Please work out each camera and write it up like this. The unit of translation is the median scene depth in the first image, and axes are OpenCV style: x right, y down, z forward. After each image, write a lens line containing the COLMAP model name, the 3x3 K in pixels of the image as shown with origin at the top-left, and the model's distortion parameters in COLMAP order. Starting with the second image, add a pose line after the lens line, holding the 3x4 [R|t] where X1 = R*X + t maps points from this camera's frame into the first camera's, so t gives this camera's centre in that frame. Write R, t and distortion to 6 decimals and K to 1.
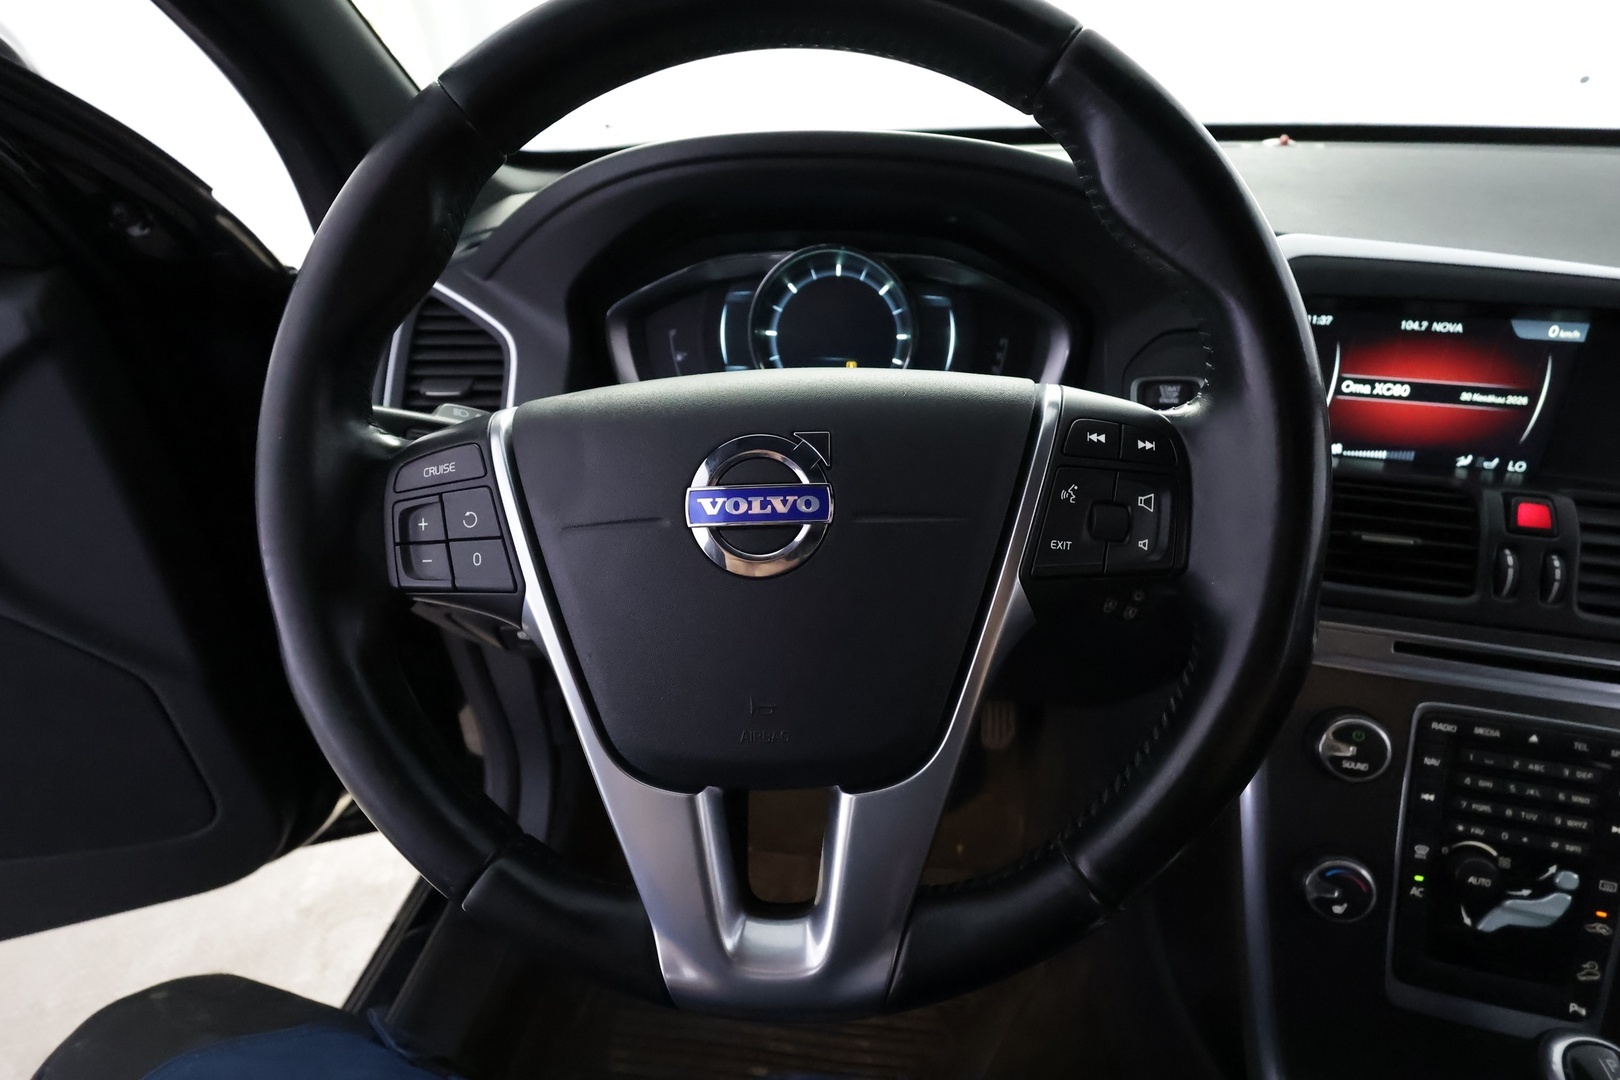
lens RADIAL K [[800.9, 0, 811.6], [0, 800.9, 546.8], [0, 0, 1]] dist [0.000825, 0.000623]
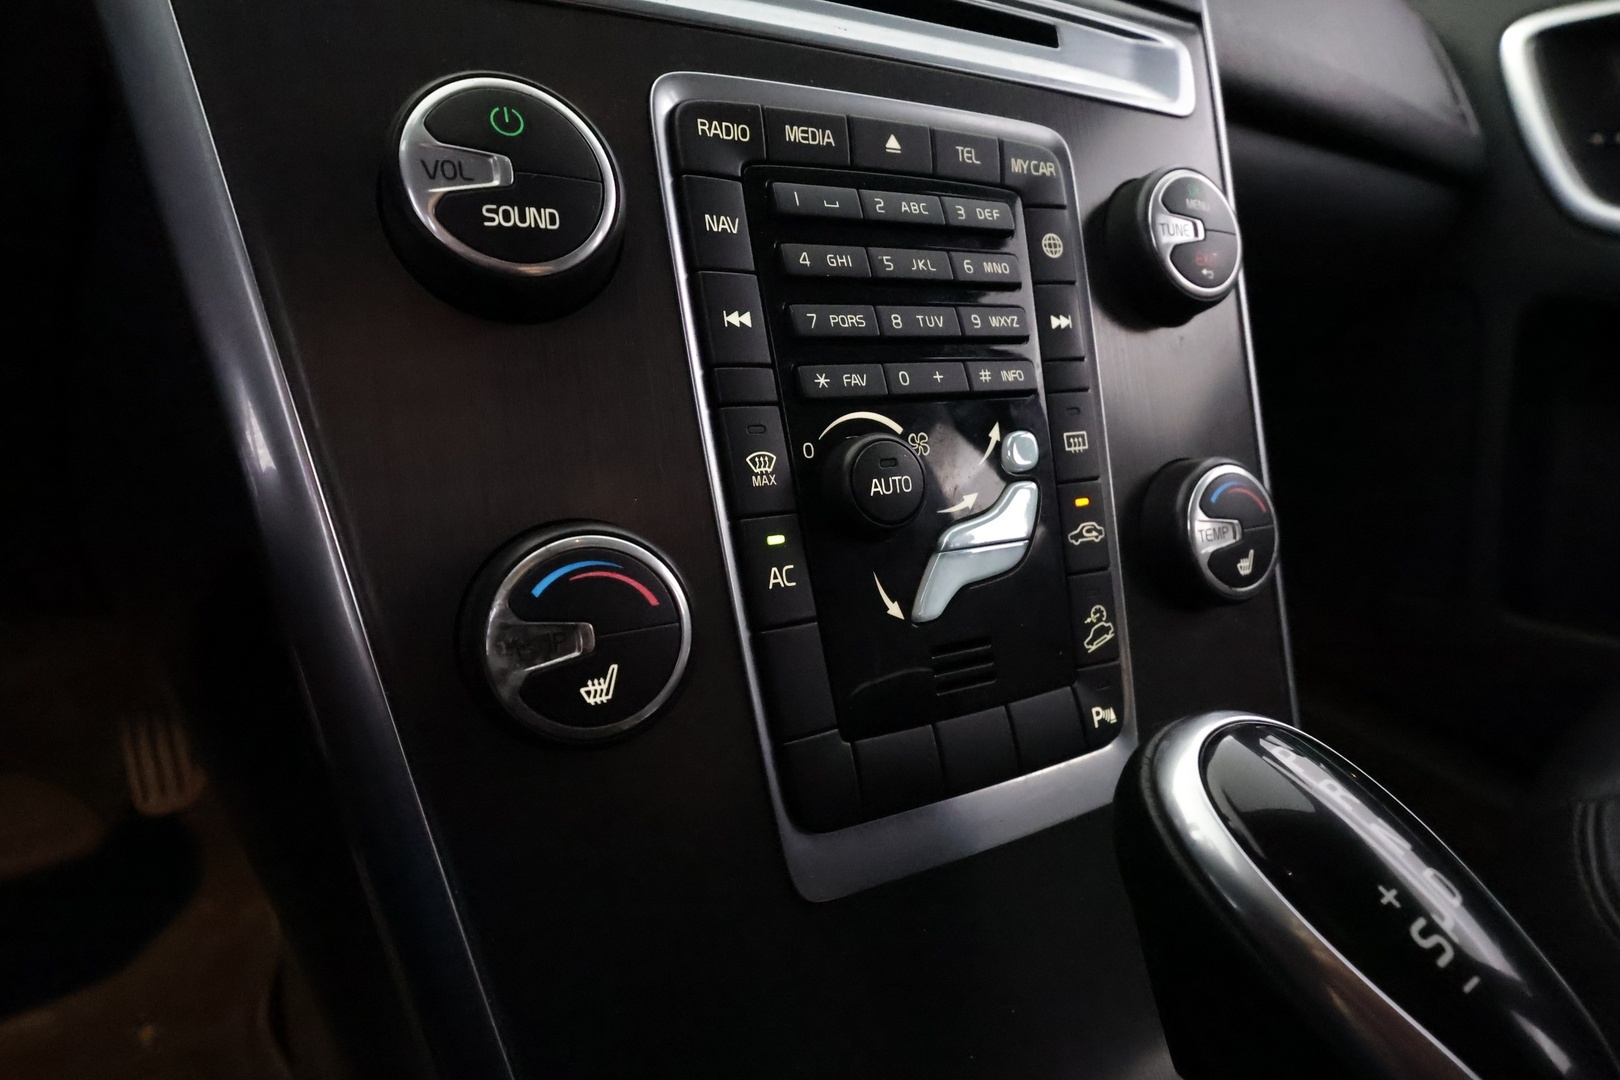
lens RADIAL K [[852.6, 0, 810.0], [0, 852.6, 540.0], [0, 0, 1]] dist [-0.000101, 0.000012]
pose [[0.724758, -0.214587, 0.654736, 0.524922], [0.252725, 0.966826, 0.037121, 0.410418], [-0.640981, 0.138564, 0.754946, 0.710969]]
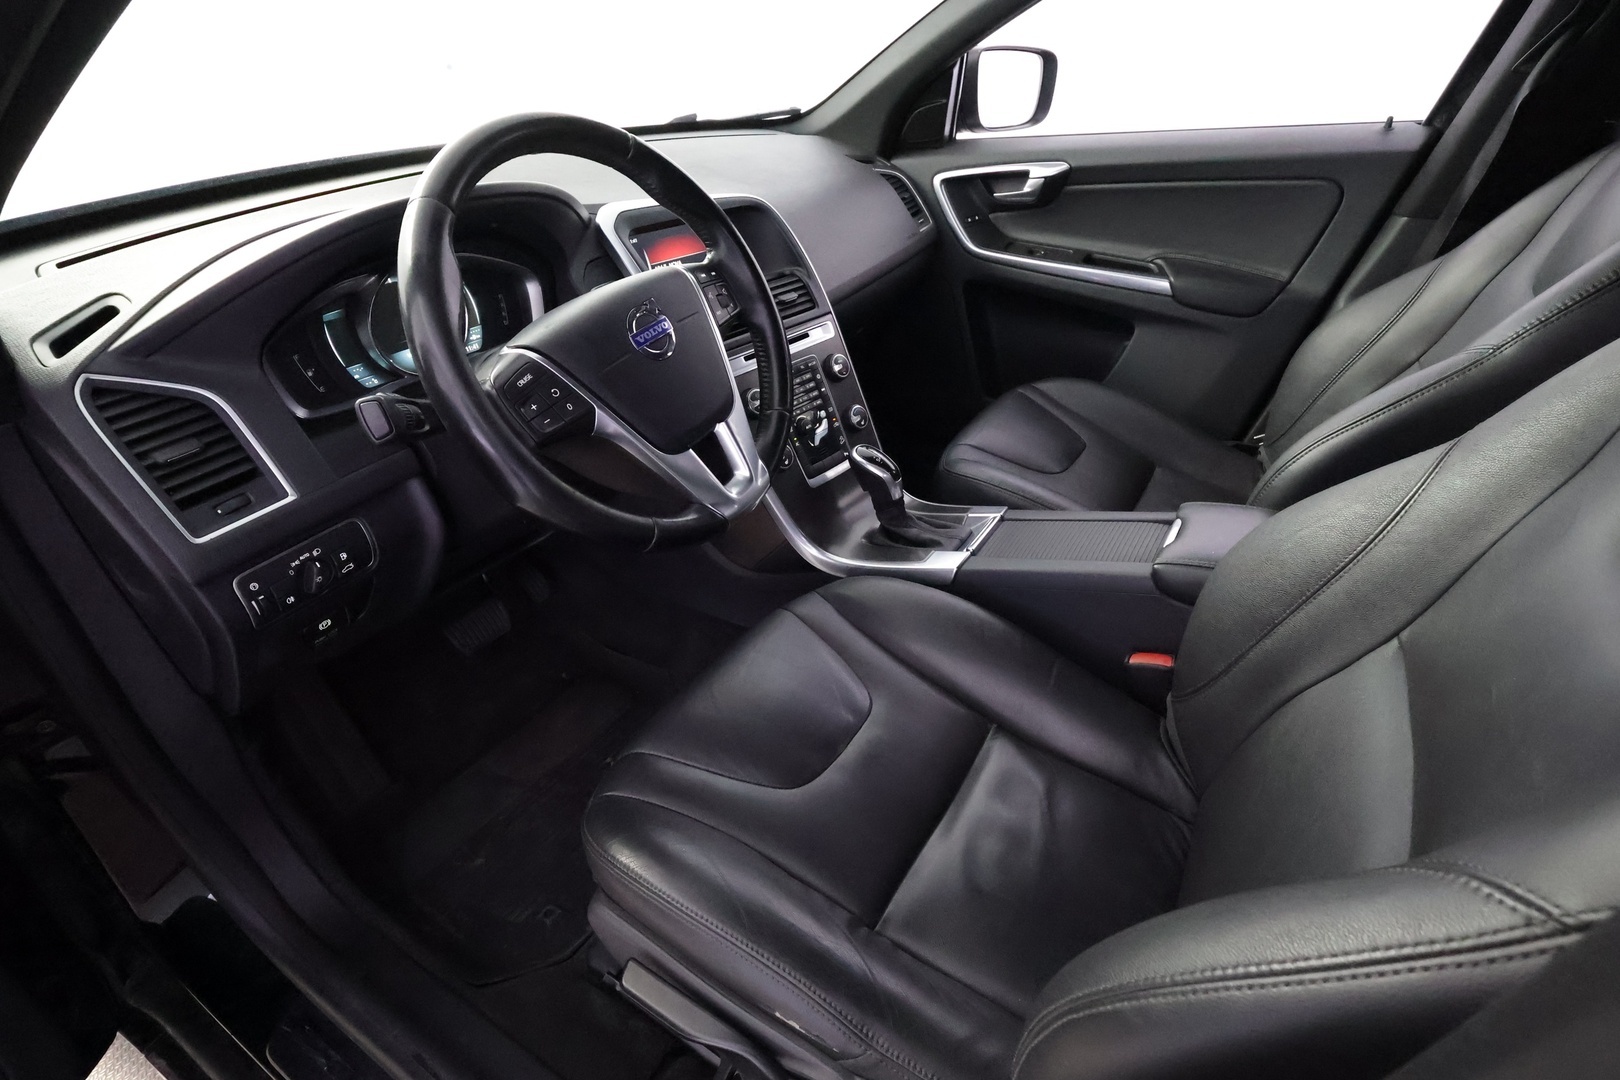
lens RADIAL K [[800.9, 0, 811.6], [0, 800.9, 546.8], [0, 0, 1]] dist [0.000825, 0.000623]
pose [[0.429929, -0.502007, 0.750433, -1.222744], [0.469667, 0.834210, 0.288975, 0.008392], [-0.771086, 0.228215, 0.594427, -0.414860]]
